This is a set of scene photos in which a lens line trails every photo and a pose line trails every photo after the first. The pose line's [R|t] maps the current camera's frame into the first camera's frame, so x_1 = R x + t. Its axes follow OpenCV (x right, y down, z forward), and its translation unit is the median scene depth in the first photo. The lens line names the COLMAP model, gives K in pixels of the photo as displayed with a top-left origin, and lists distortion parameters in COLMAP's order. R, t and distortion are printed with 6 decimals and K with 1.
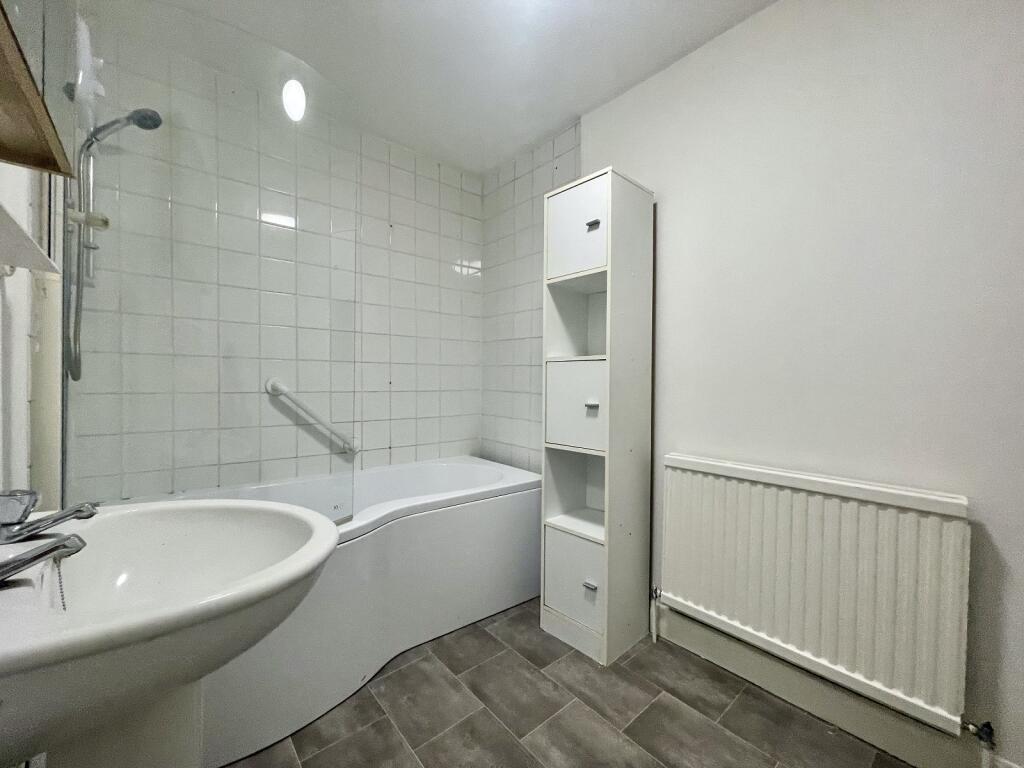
lens RADIAL K [[410.7, 0, 510.3], [0, 410.7, 388.1], [0, 0, 1]] dist [0.002481, 0.000230]
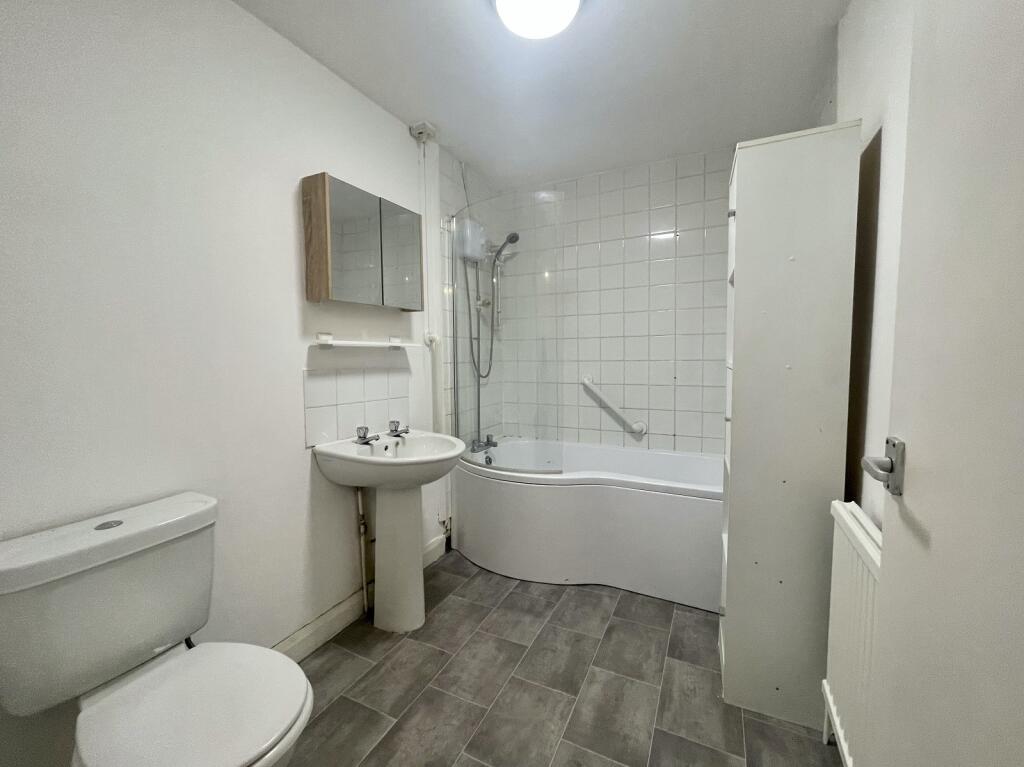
lens RADIAL K [[410.7, 0, 510.3], [0, 410.7, 387.6], [0, 0, 1]] dist [0.002481, 0.000230]
pose [[0.408919, 0.052862, -0.911038, 0.856526], [0.000265, 0.998314, 0.058045, -0.079754], [0.912571, -0.023977, 0.408216, 0.207034]]
